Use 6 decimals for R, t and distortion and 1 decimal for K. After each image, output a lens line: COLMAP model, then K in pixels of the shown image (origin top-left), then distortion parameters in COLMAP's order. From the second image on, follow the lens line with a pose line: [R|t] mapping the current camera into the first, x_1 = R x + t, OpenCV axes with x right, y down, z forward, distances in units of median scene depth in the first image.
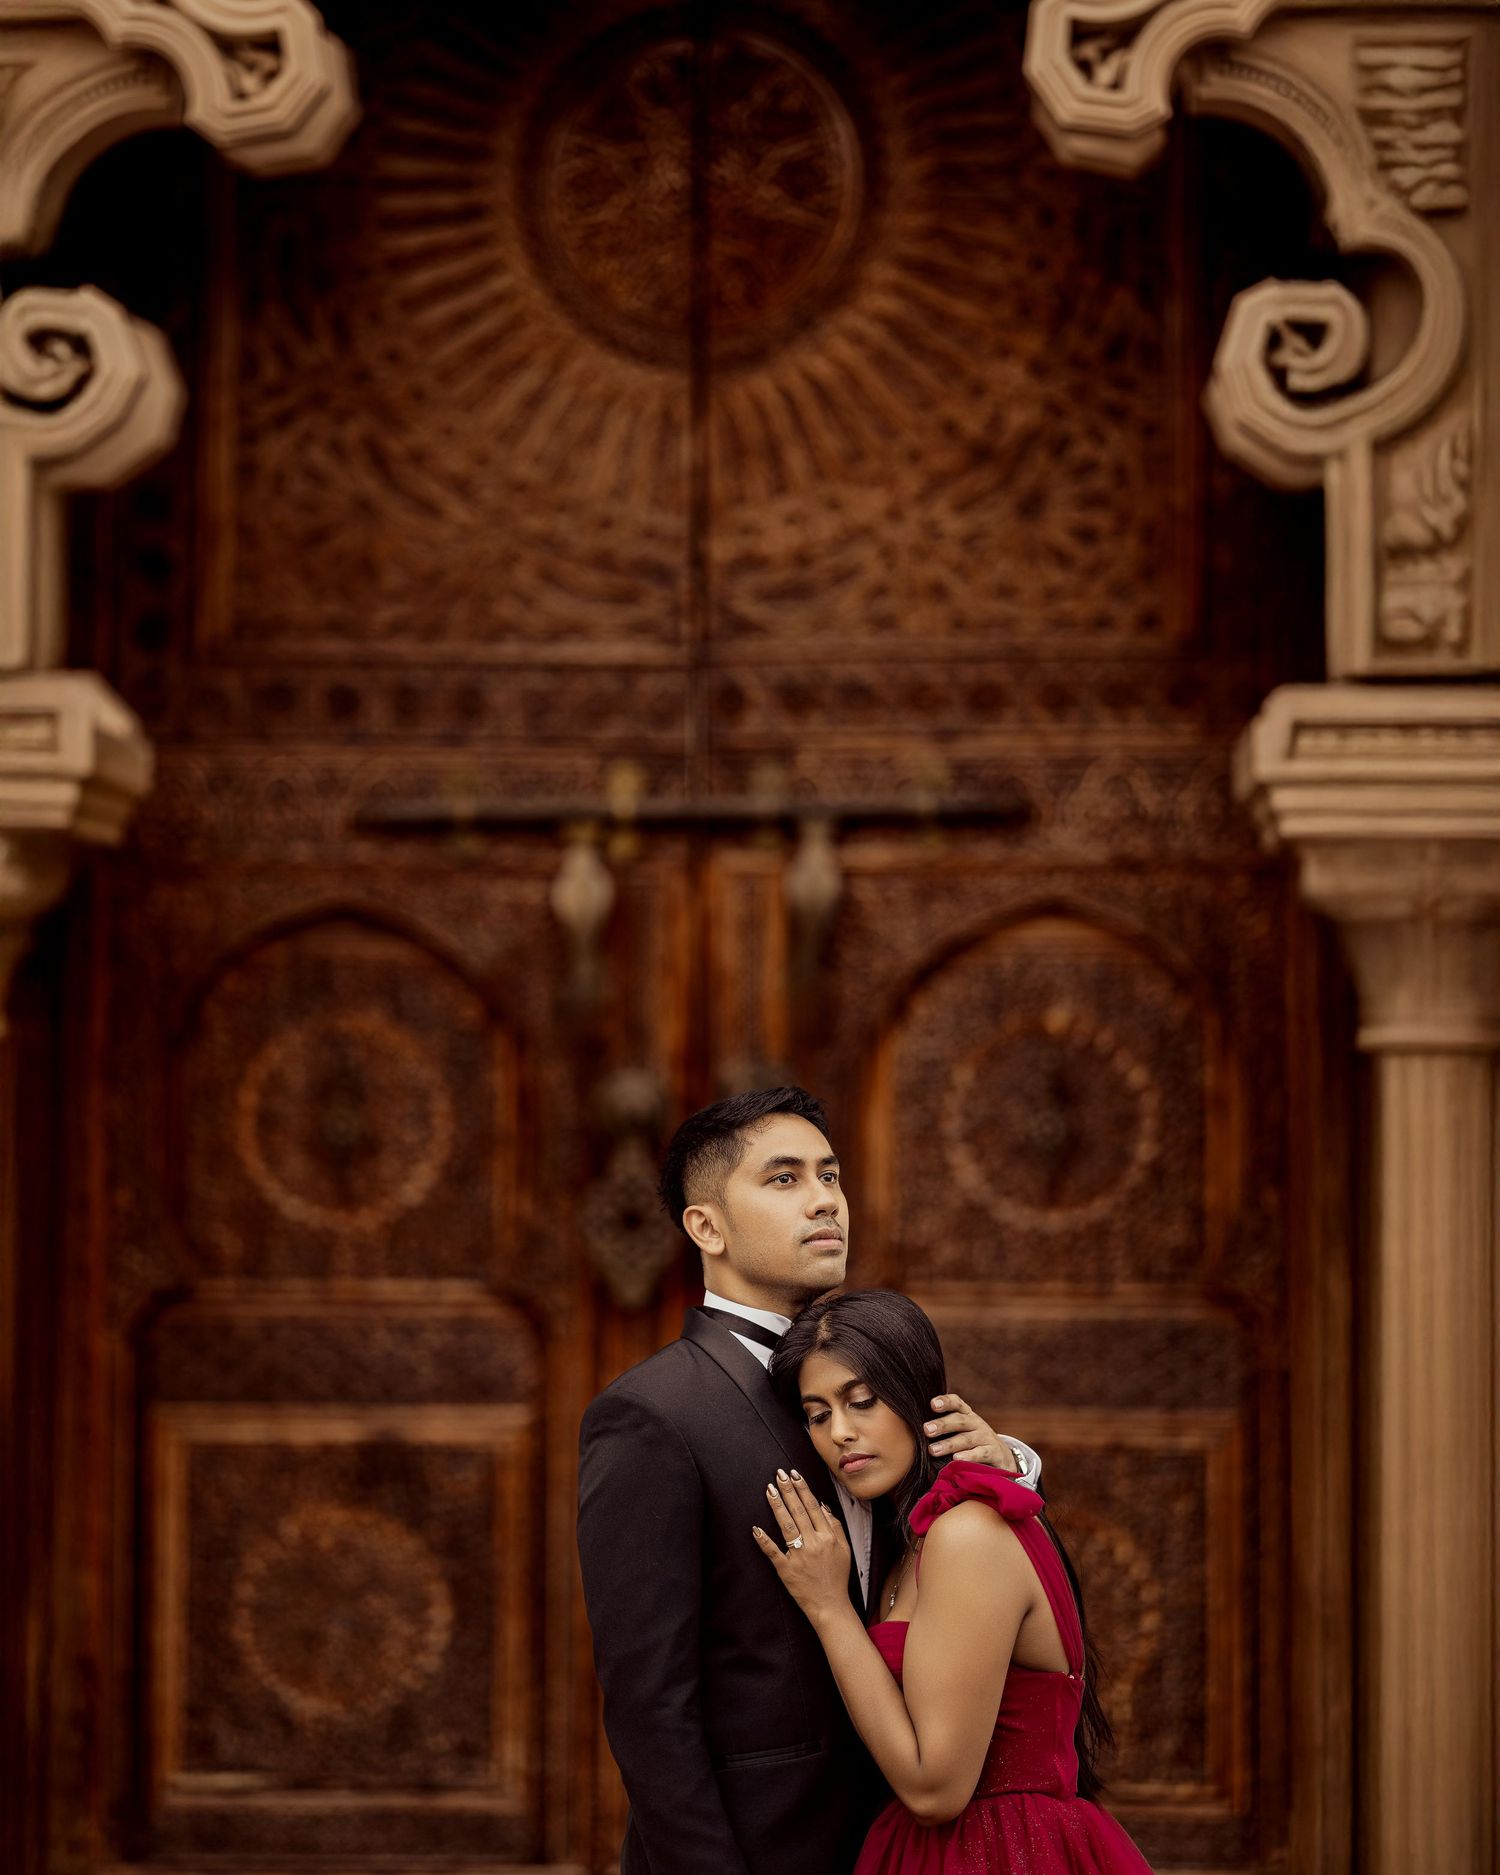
lens RADIAL K [[4699.3, 0, 857.7], [0, 4699.3, 928.3], [0, 0, 1]] dist [-0.044367, 0.014357]
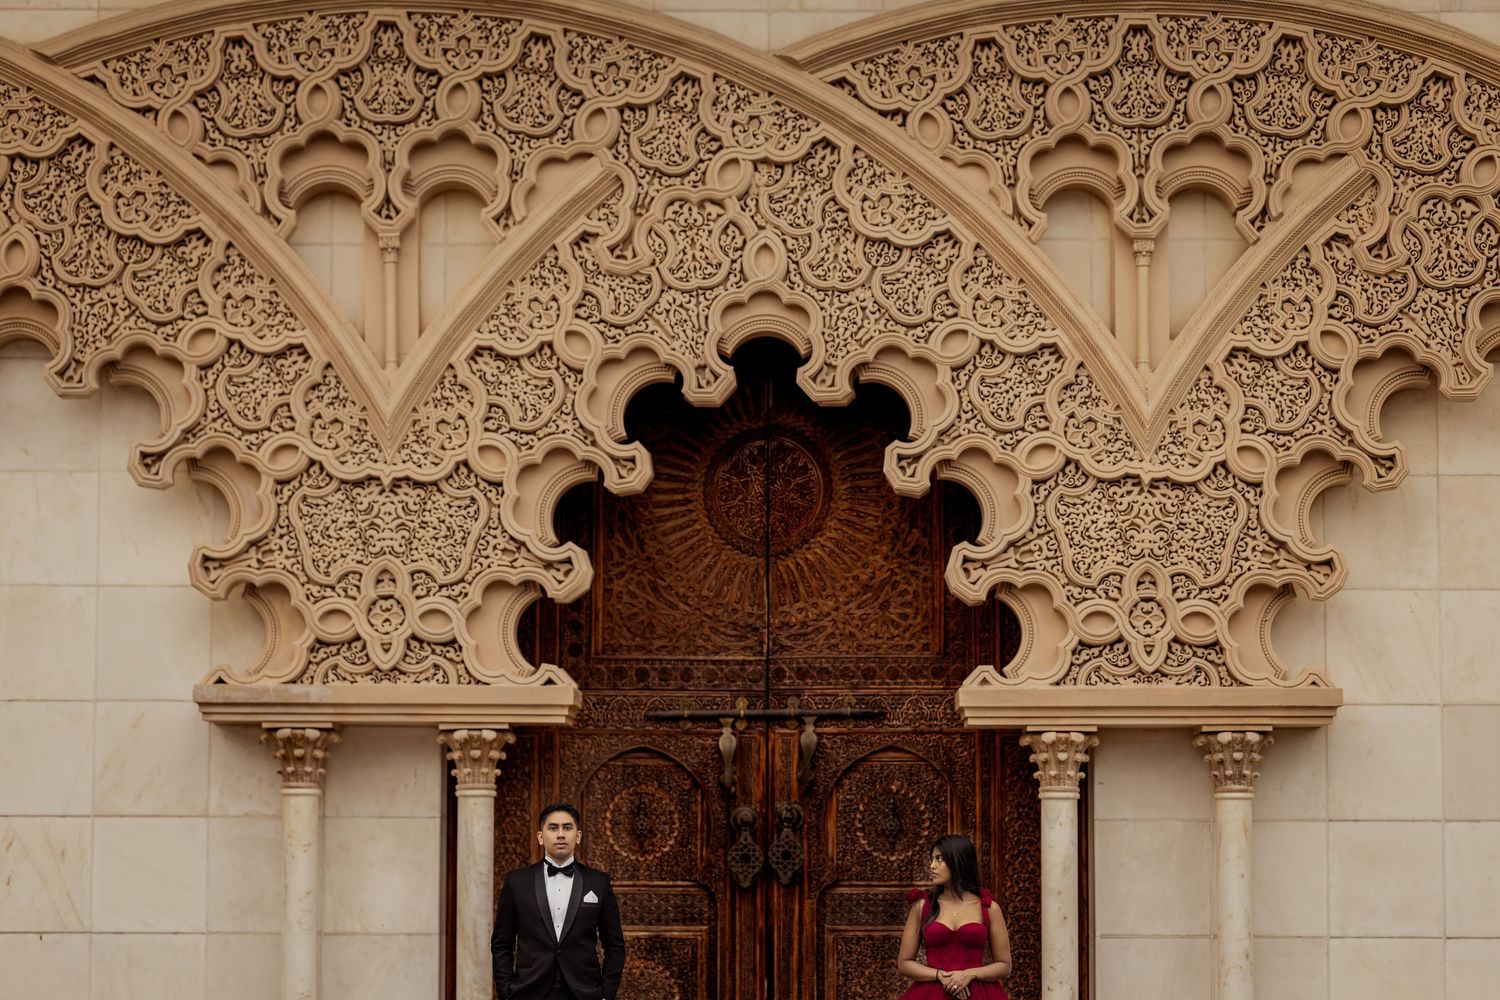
lens RADIAL K [[2916.8, 0, 750.0], [0, 2916.8, 500.0], [0, 0, 1]] dist [0.003572, -0.007020]
pose [[0.999951, 0.005567, 0.008205, -0.059655], [-0.004753, 0.995370, -0.096002, 0.016083], [-0.008701, 0.095958, 0.995347, -0.767497]]
